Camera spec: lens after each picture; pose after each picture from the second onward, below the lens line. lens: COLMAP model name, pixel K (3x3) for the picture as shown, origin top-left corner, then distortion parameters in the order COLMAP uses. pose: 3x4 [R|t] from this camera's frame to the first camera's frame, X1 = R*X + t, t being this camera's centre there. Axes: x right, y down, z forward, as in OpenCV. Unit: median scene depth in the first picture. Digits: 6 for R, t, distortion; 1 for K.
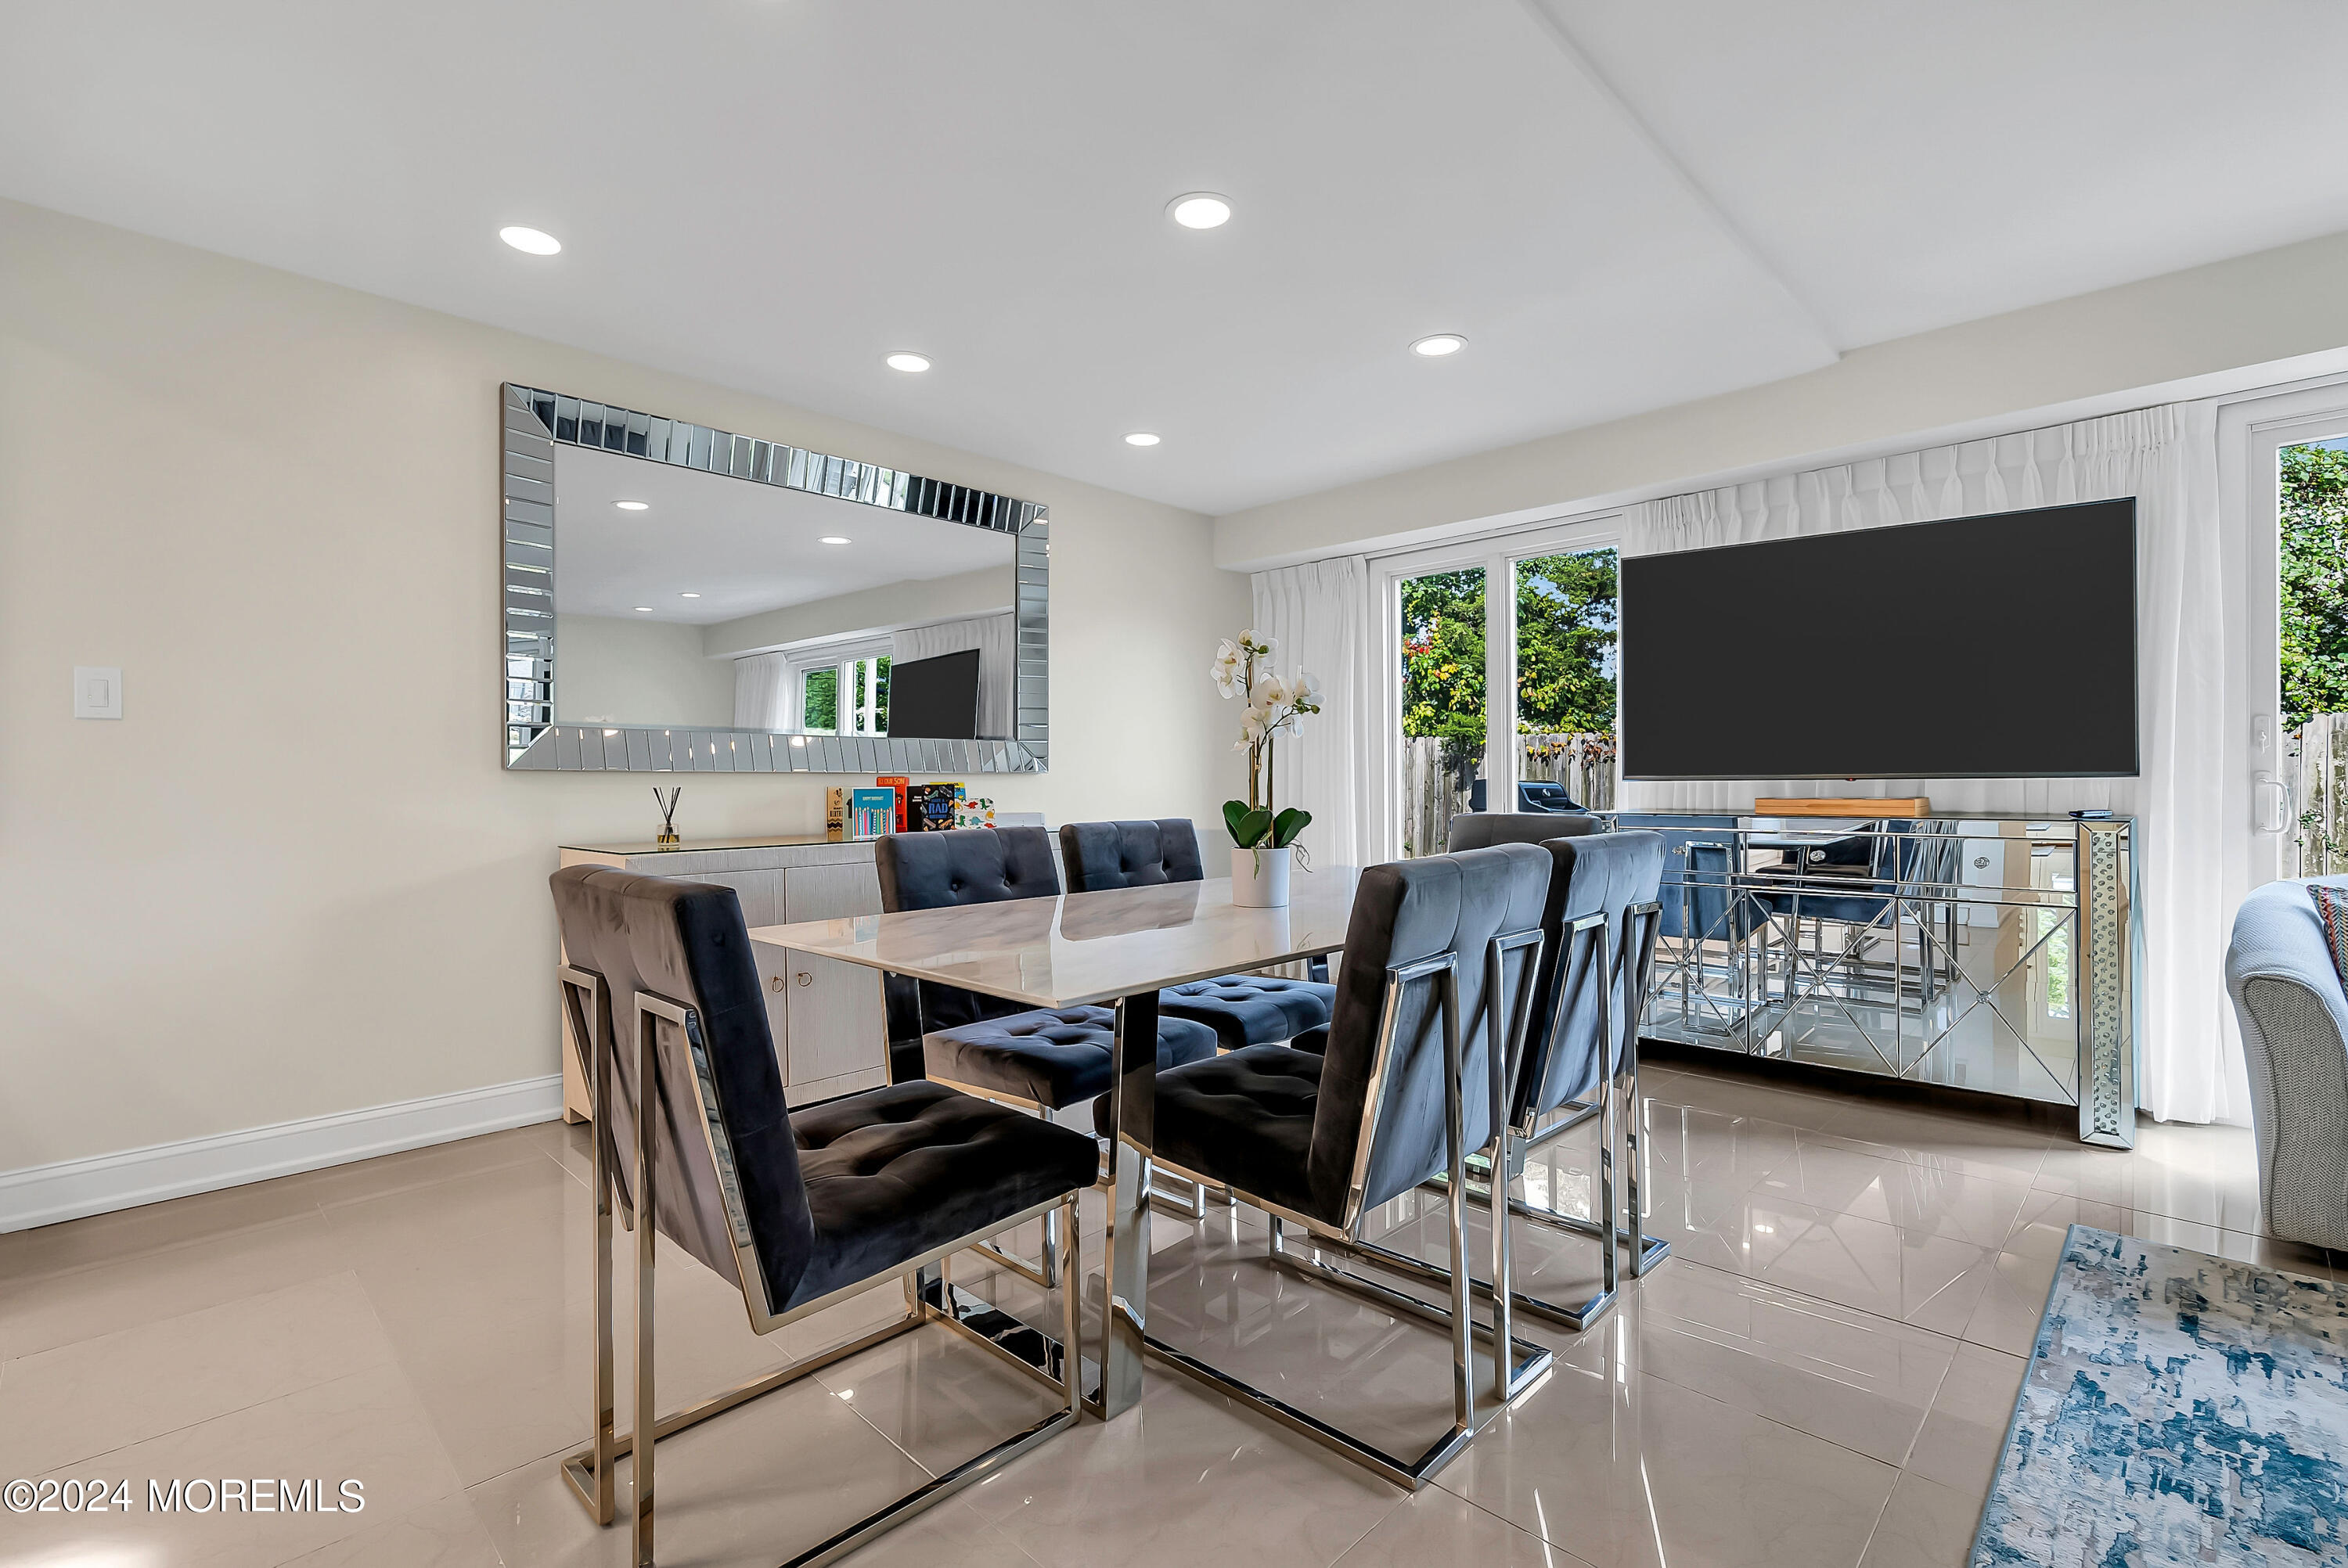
lens RADIAL K [[1063.0, 0, 1178.7], [0, 1063.0, 783.9], [0, 0, 1]] dist [-0.006952, 0.003813]
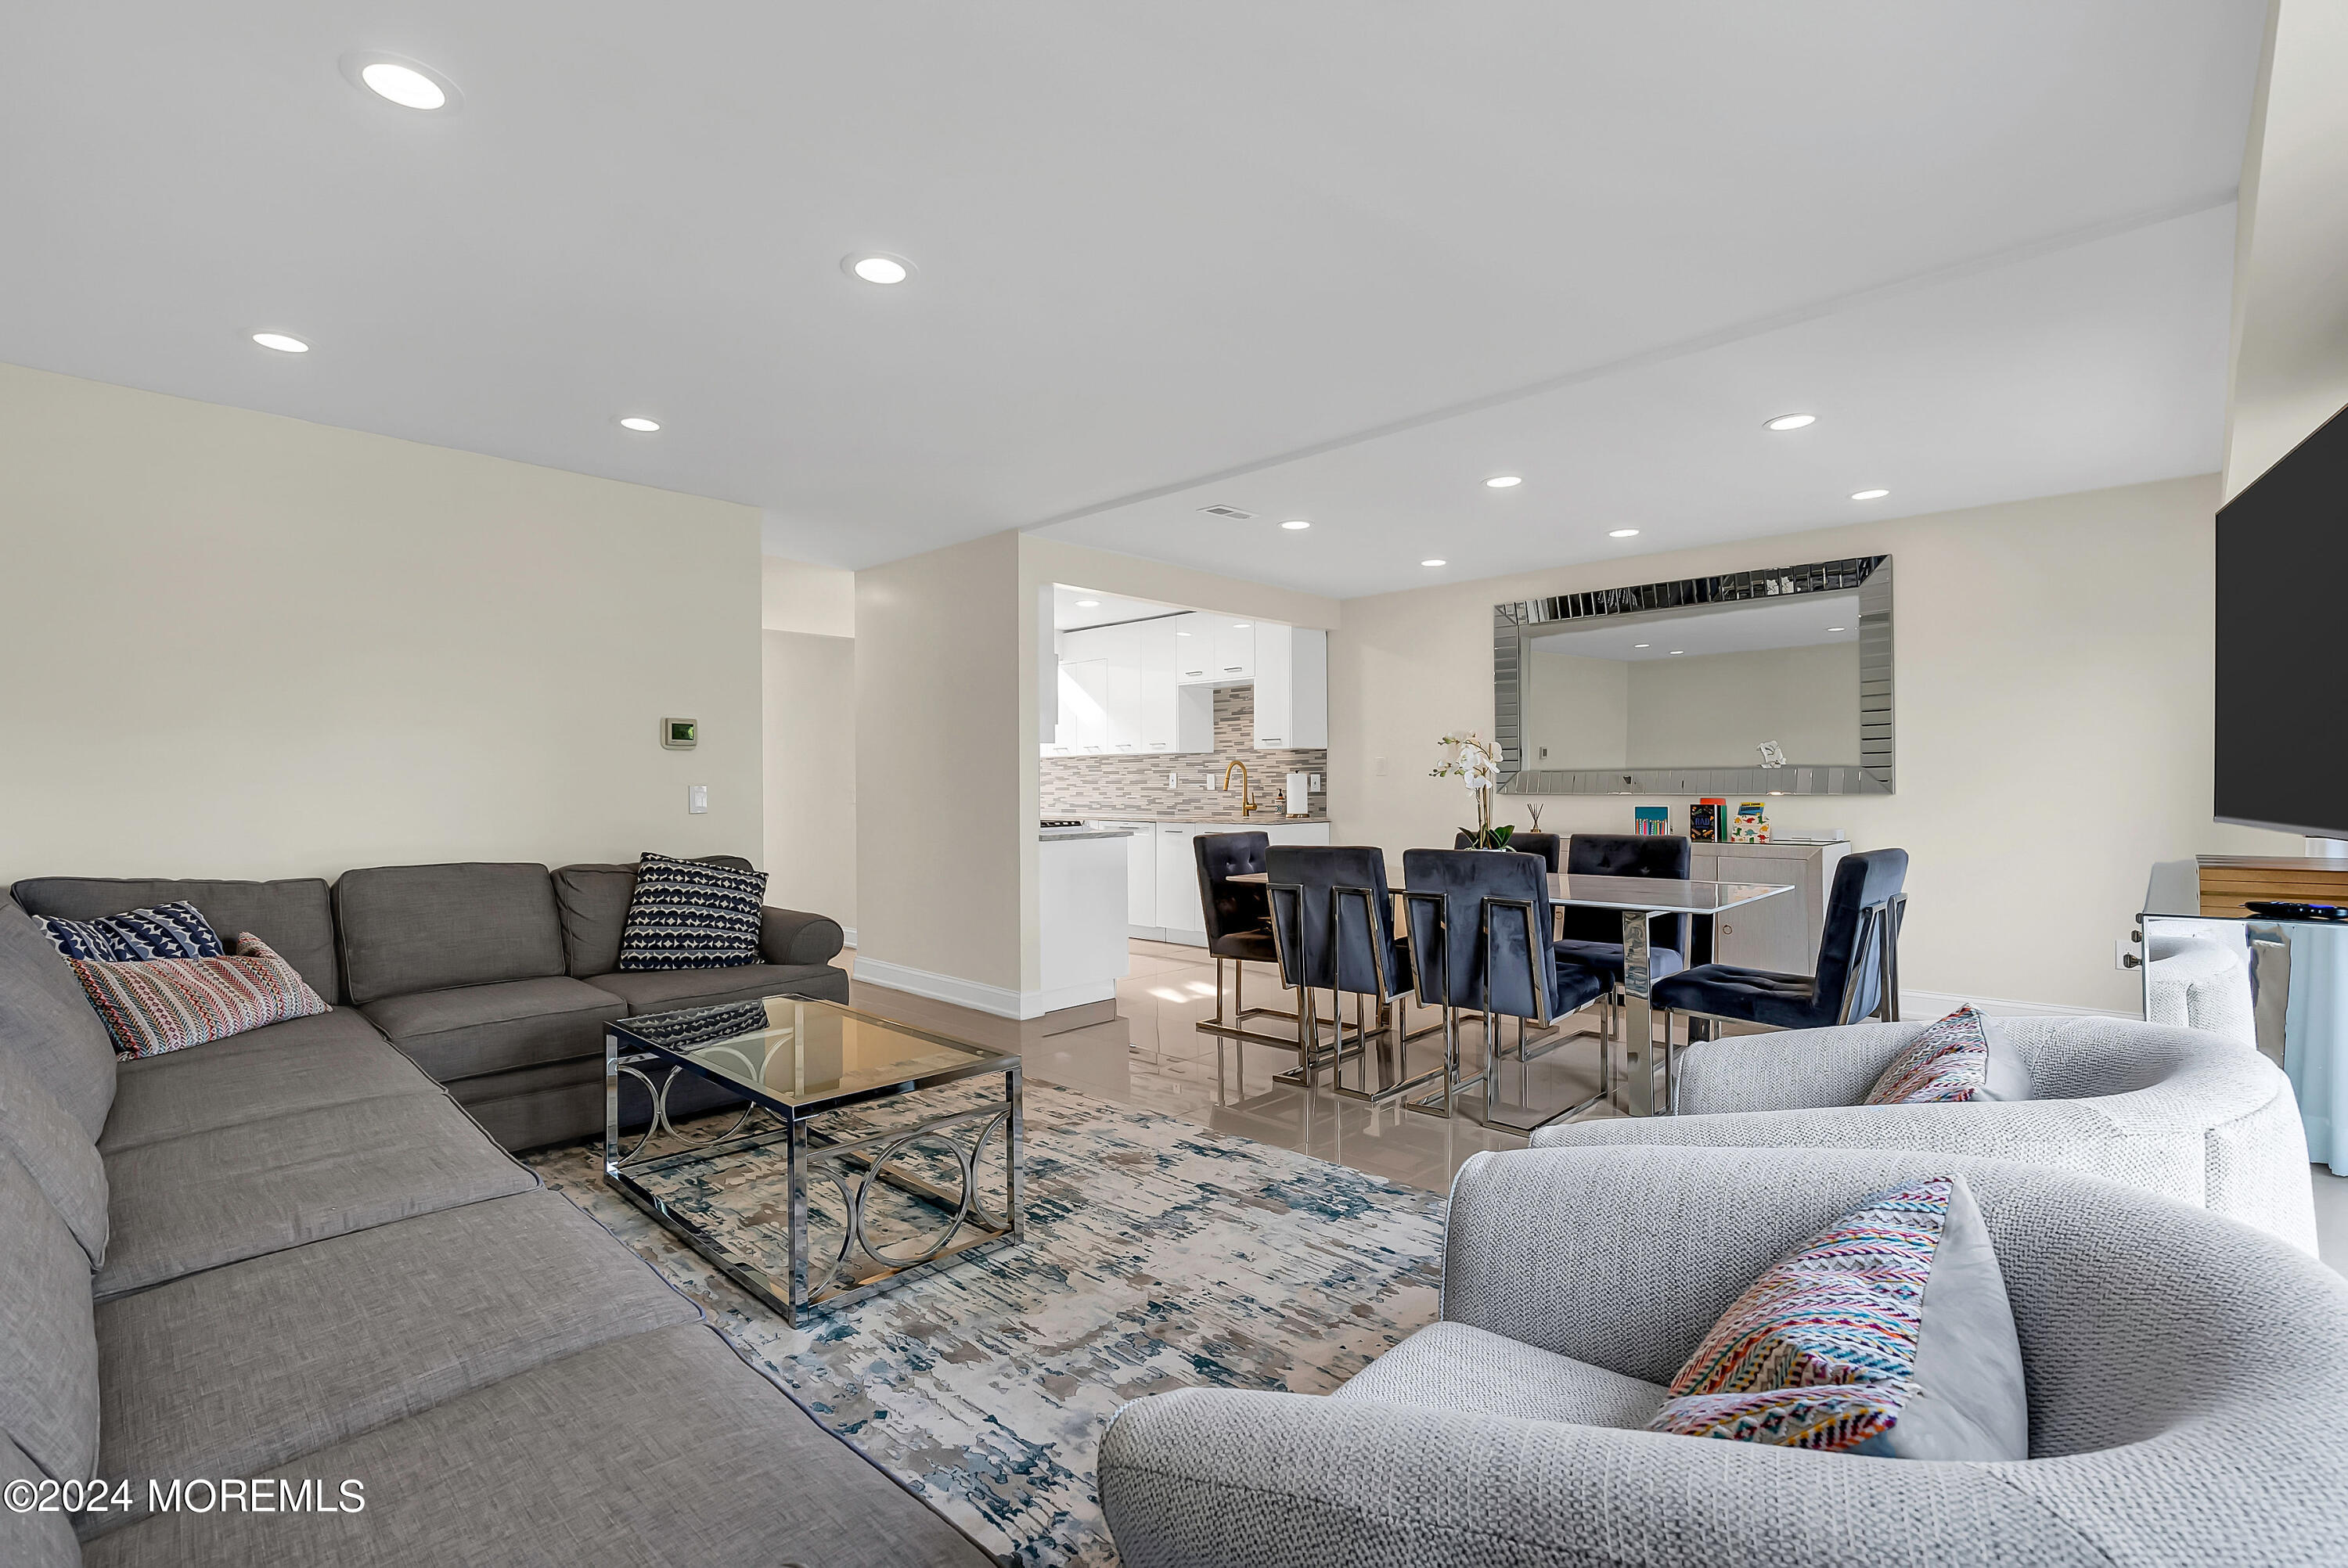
lens RADIAL K [[1063.0, 0, 1178.7], [0, 1063.0, 783.9], [0, 0, 1]] dist [-0.006952, 0.003813]
pose [[0.001390, 0.001247, -0.999998, 2.316437], [0.005004, 0.999987, 0.001254, -0.067983], [0.999987, -0.005006, 0.001384, 0.608558]]
